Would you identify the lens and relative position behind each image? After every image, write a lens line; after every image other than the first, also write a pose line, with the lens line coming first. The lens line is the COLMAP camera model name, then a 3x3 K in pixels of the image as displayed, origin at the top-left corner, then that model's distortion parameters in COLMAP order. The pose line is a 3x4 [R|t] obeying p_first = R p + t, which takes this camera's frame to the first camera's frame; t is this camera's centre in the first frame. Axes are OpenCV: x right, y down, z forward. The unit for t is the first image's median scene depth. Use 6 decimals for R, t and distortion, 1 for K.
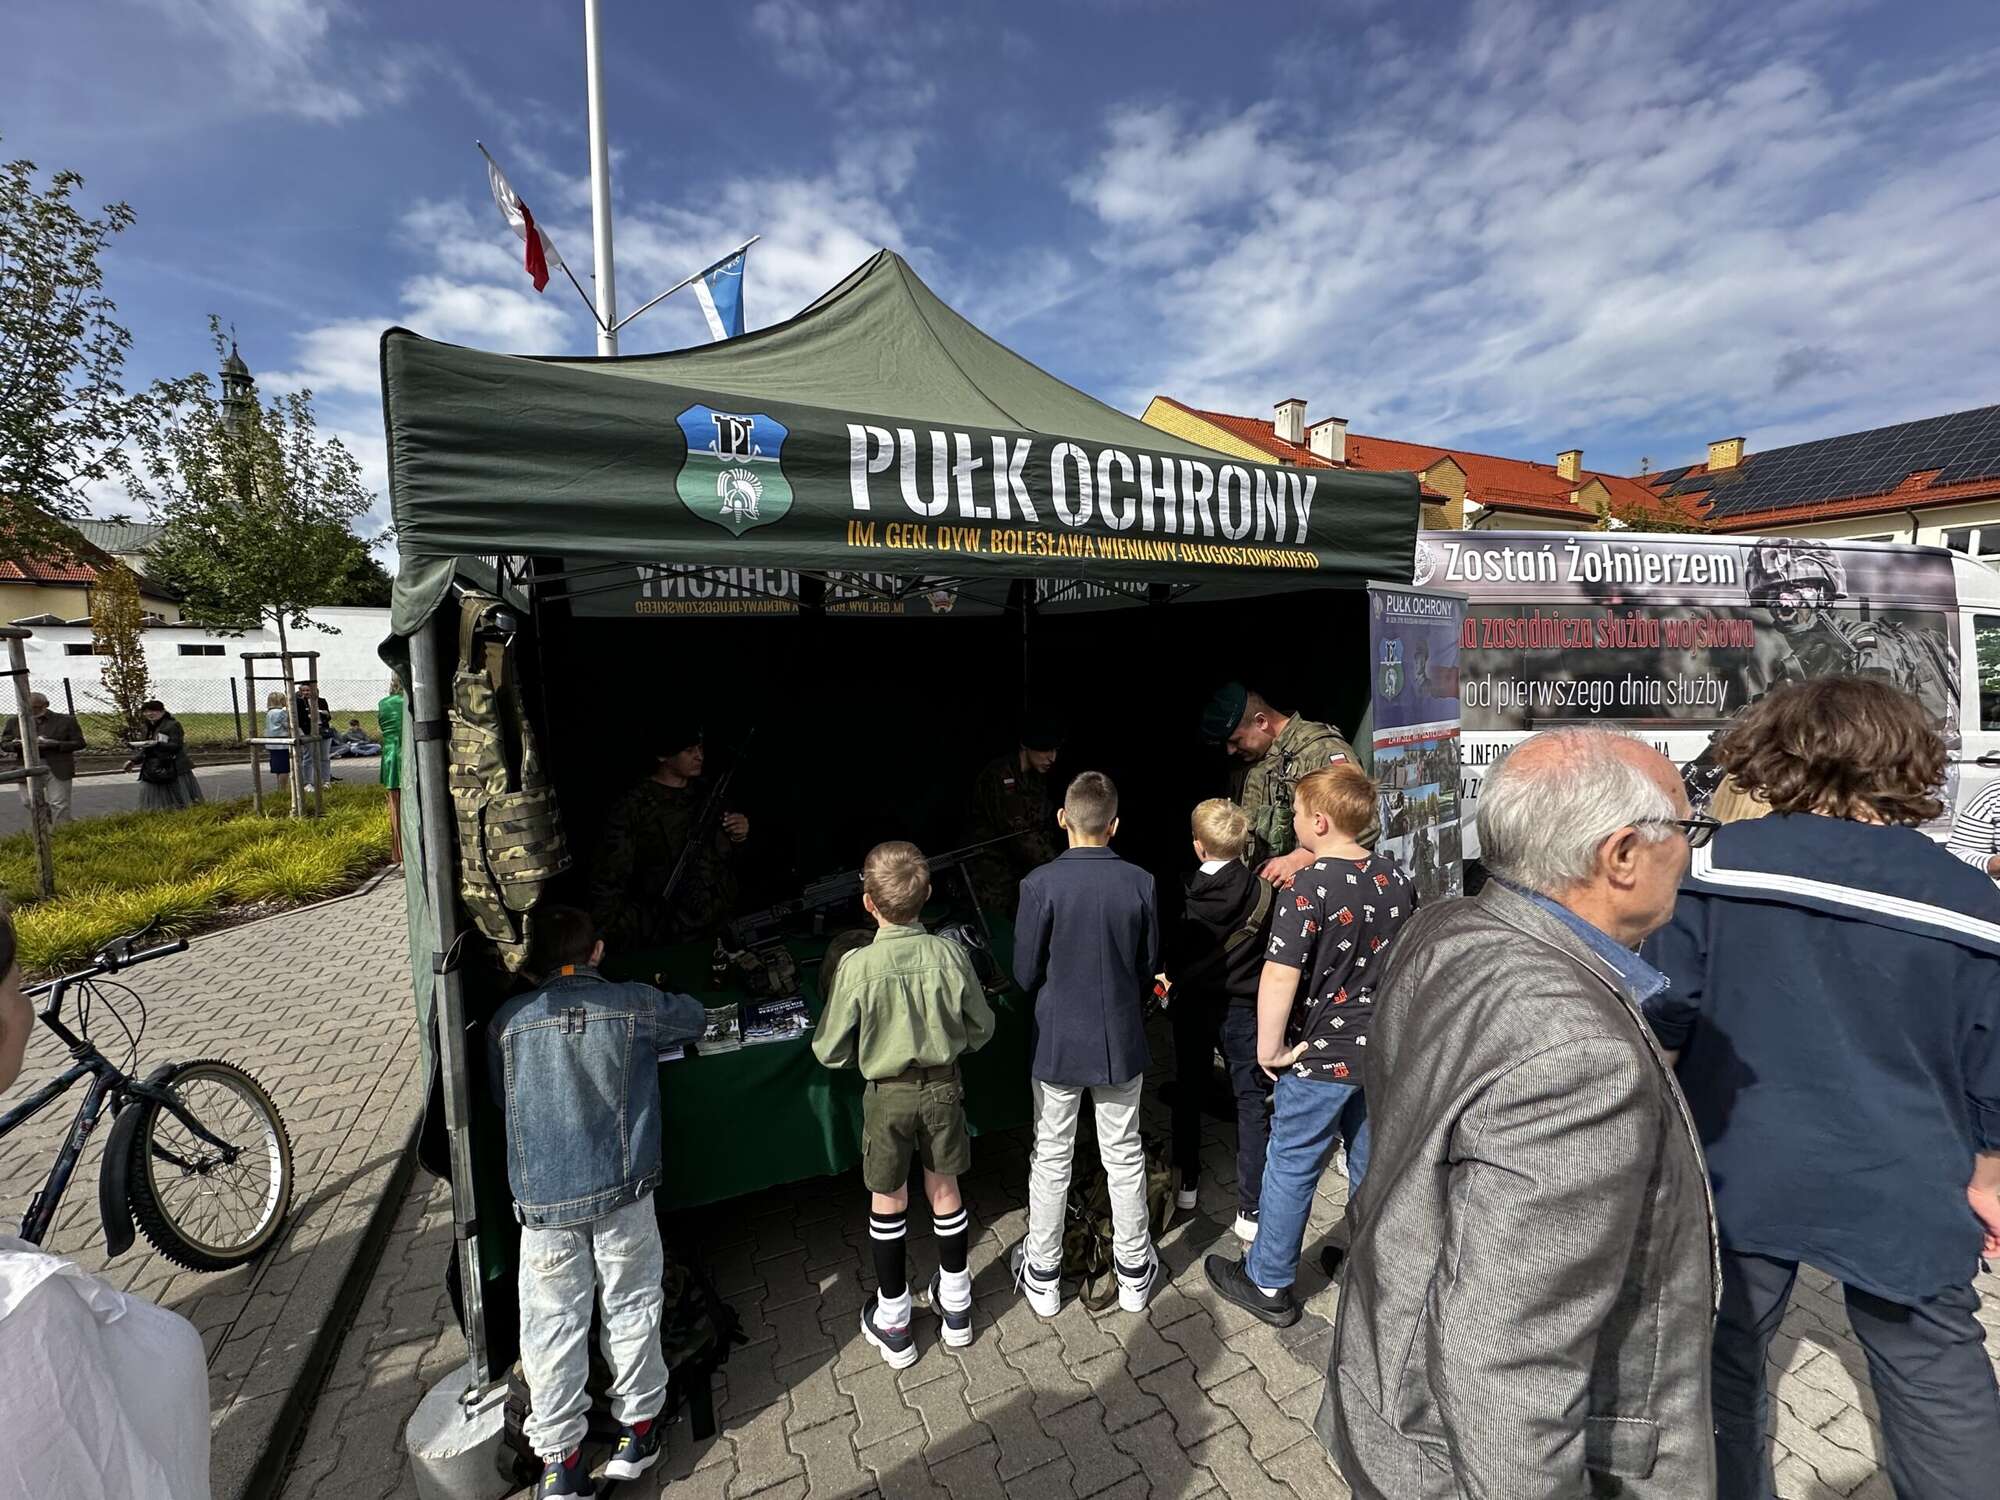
lens RADIAL K [[802.8, 0, 994.8], [0, 802.8, 760.0], [0, 0, 1]] dist [-0.009004, 0.000163]
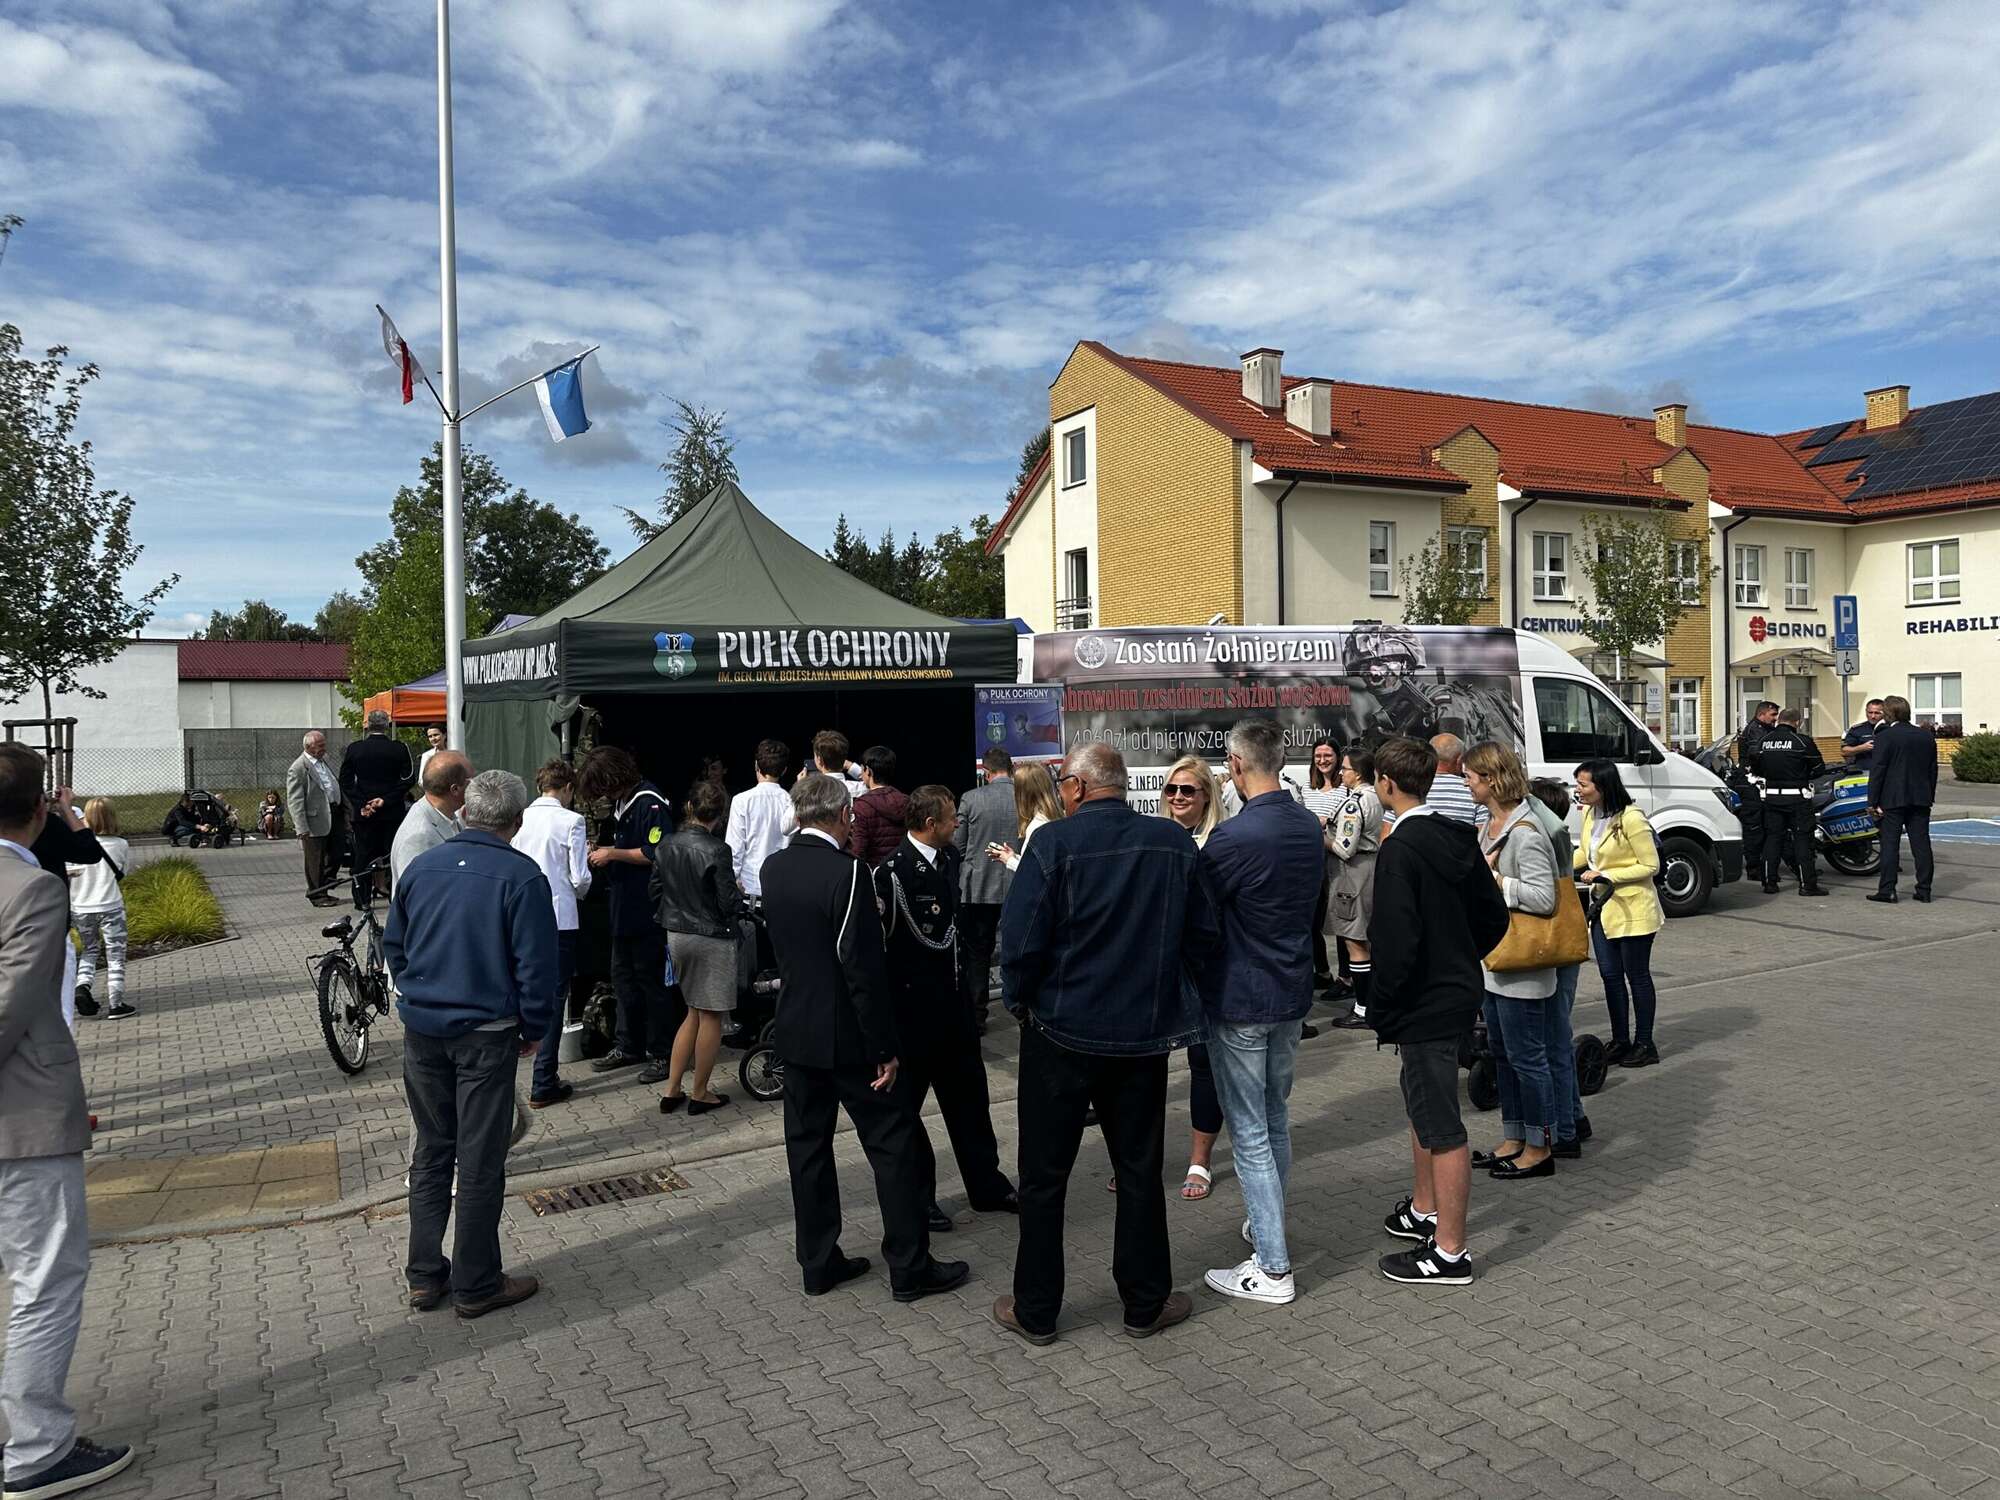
lens RADIAL K [[1418.0, 0, 999.6], [0, 1418.0, 744.6], [0, 0, 1]] dist [0.065797, -0.051974]
pose [[0.996655, -0.015716, 0.080202, 0.144362], [0.023272, 0.995285, -0.094158, 0.158109], [-0.078344, 0.095710, 0.992321, -1.514185]]
